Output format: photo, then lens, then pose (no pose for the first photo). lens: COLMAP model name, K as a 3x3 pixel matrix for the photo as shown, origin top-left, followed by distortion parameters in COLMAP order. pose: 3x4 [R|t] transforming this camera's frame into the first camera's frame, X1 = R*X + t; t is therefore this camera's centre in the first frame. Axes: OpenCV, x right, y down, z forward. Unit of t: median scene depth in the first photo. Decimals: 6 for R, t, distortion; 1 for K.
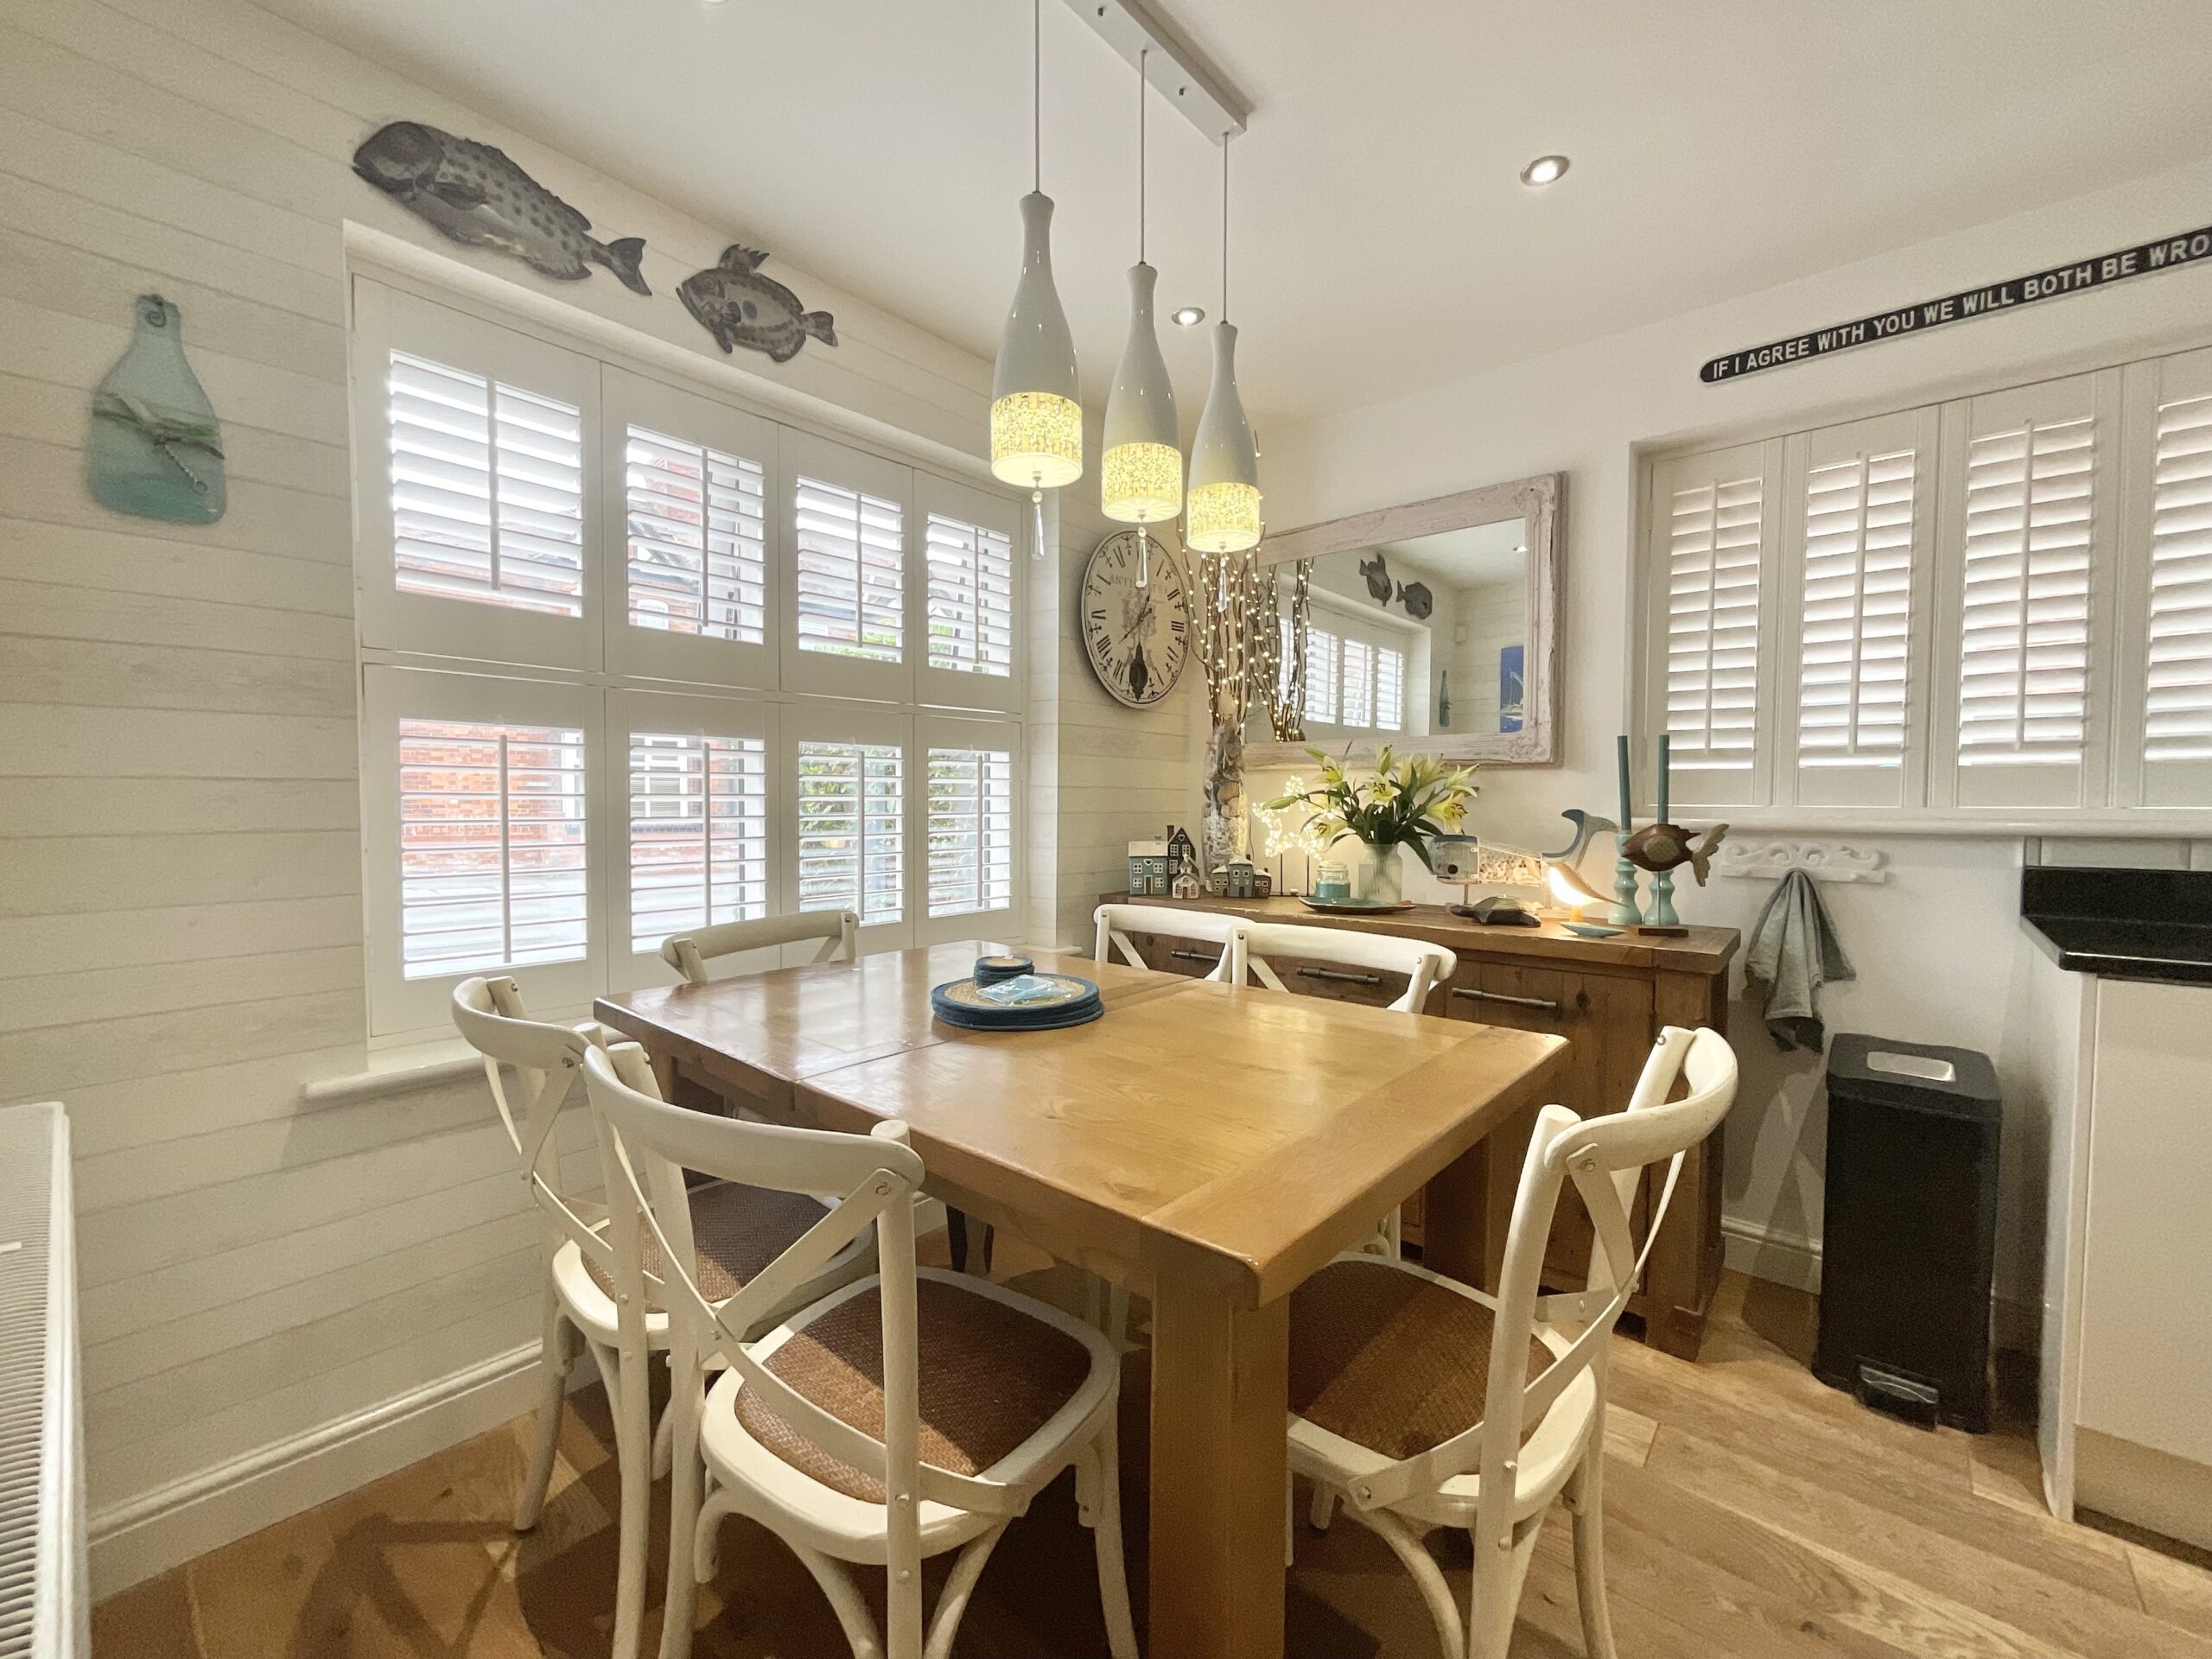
lens RADIAL K [[901.9, 0, 1104.3], [0, 901.9, 834.3], [0, 0, 1]] dist [0.000286, 0.001446]
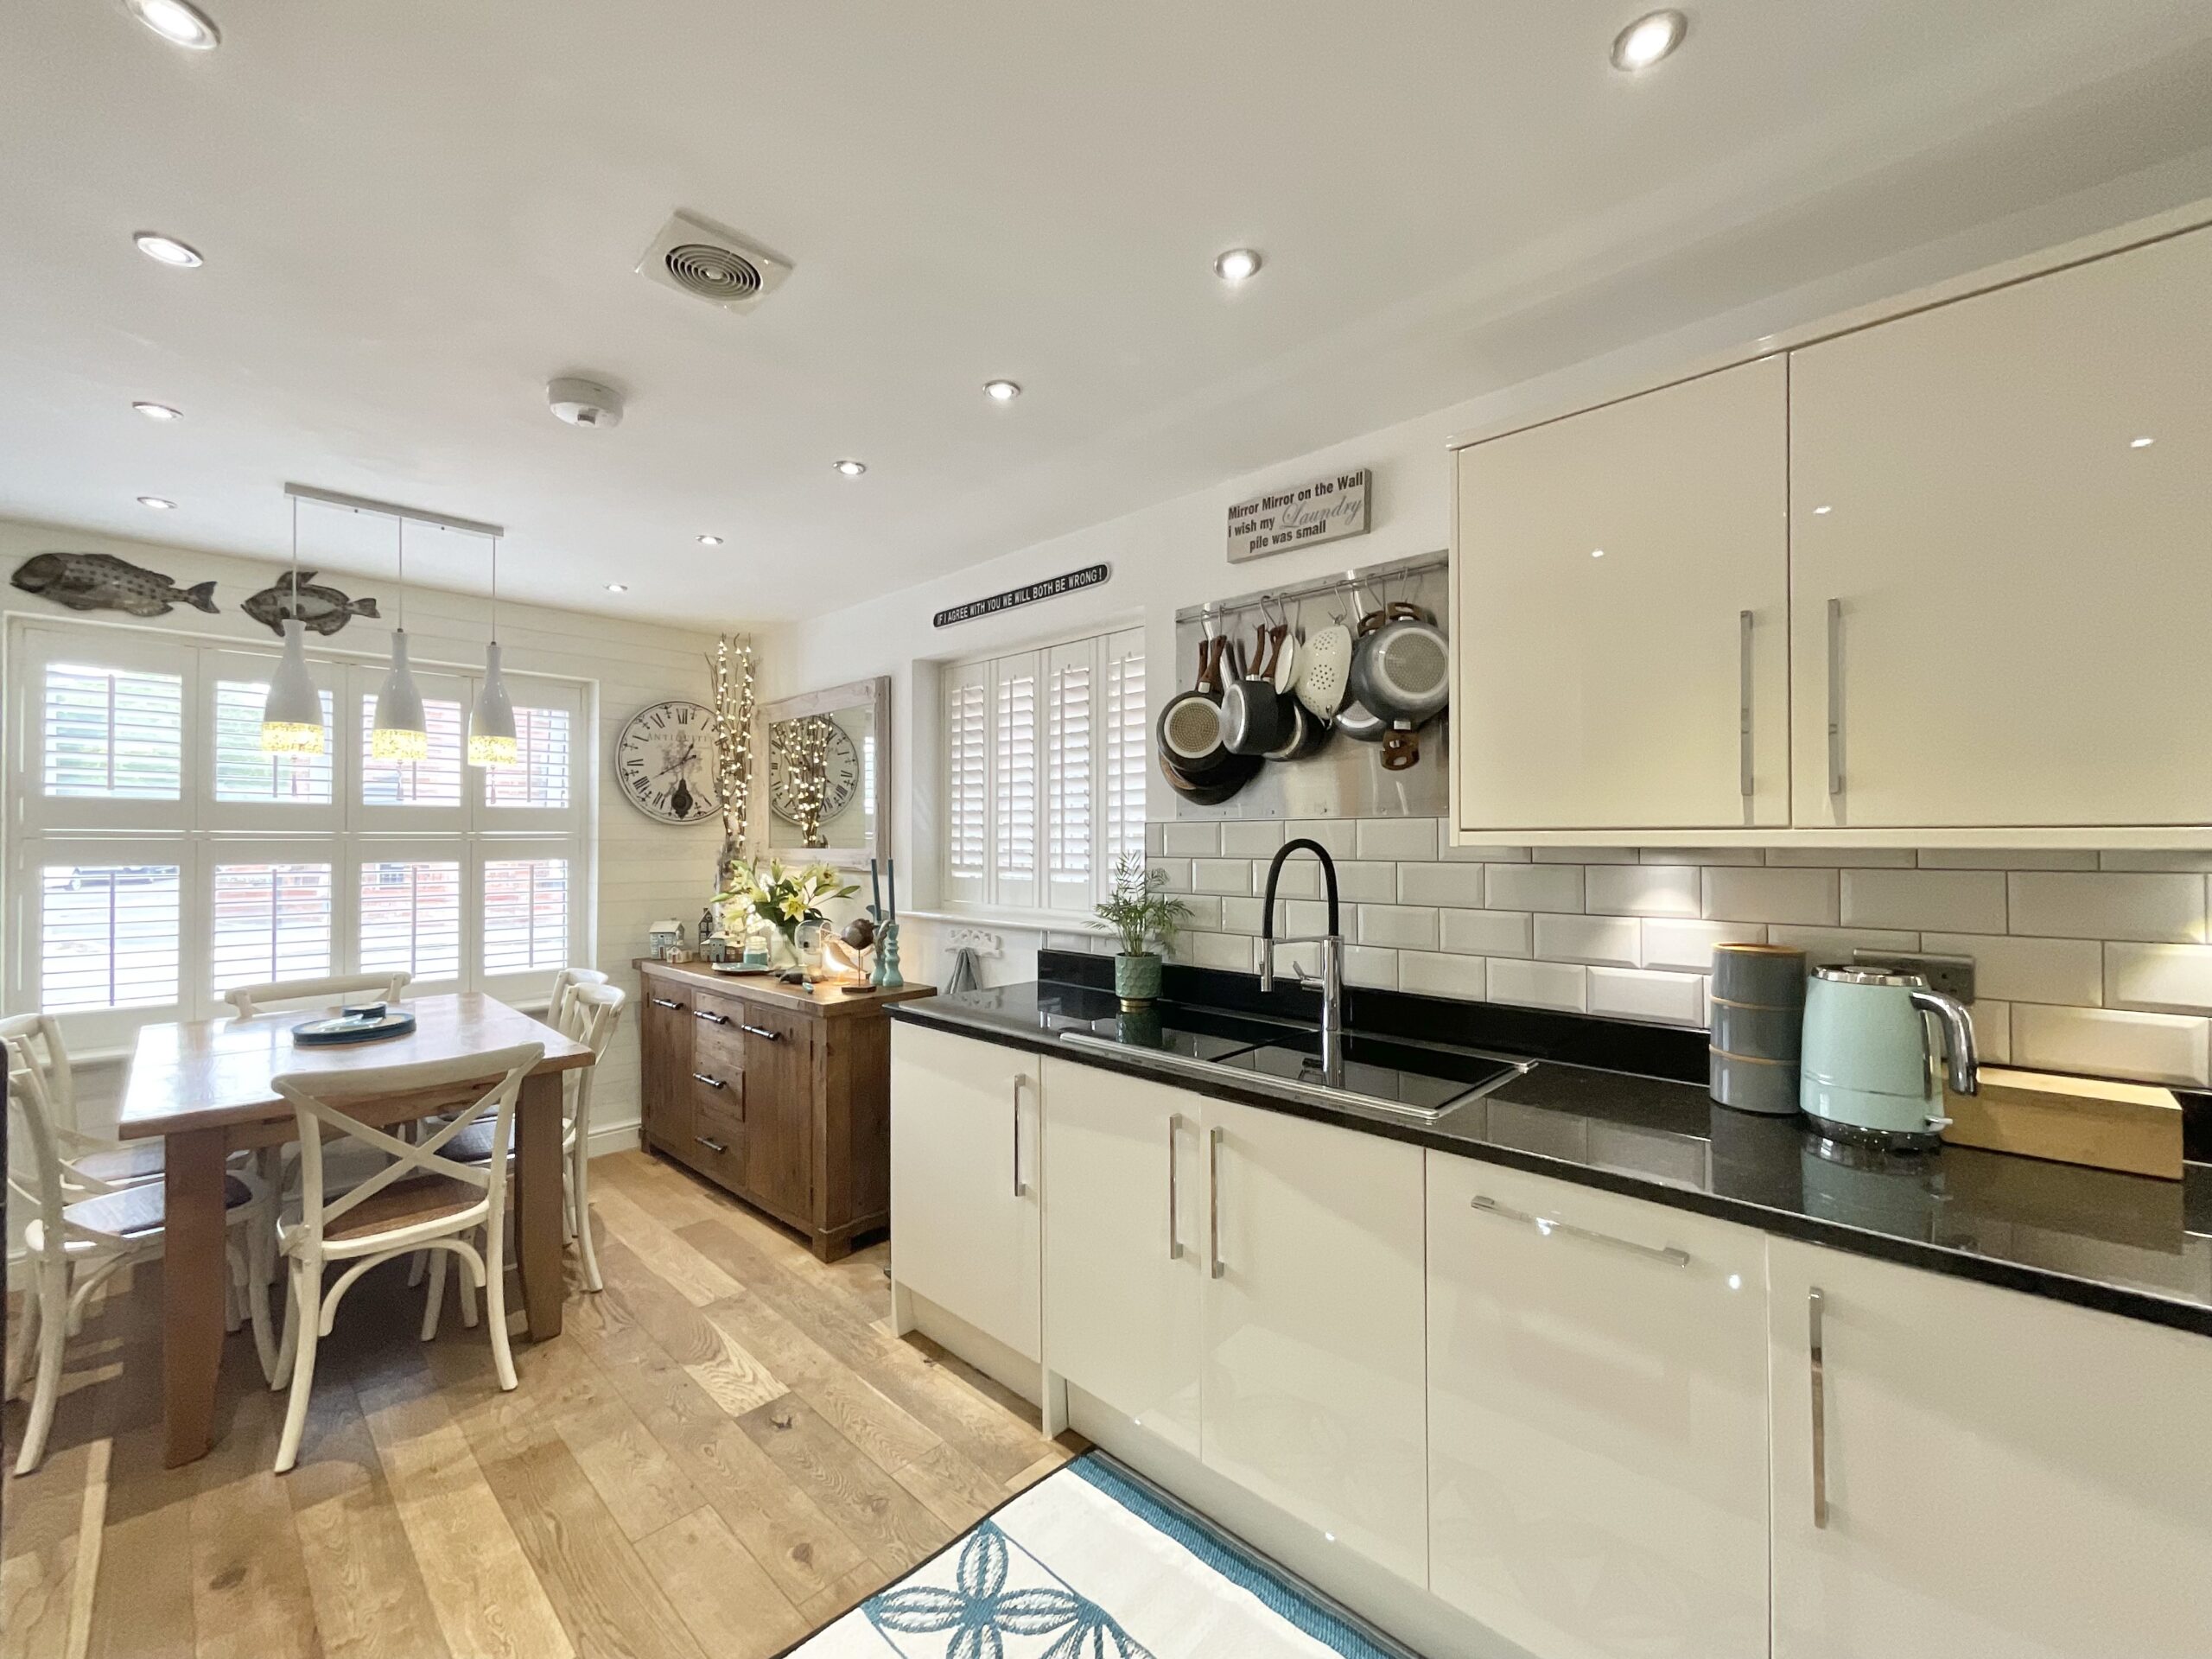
lens RADIAL K [[901.9, 0, 1100.6], [0, 901.9, 834.8], [0, 0, 1]] dist [0.000286, 0.001446]
pose [[0.998709, -0.004019, -0.050645, 1.018251], [0.001624, 0.998882, -0.047242, -0.076073], [0.050779, 0.047099, 0.997599, -0.491834]]
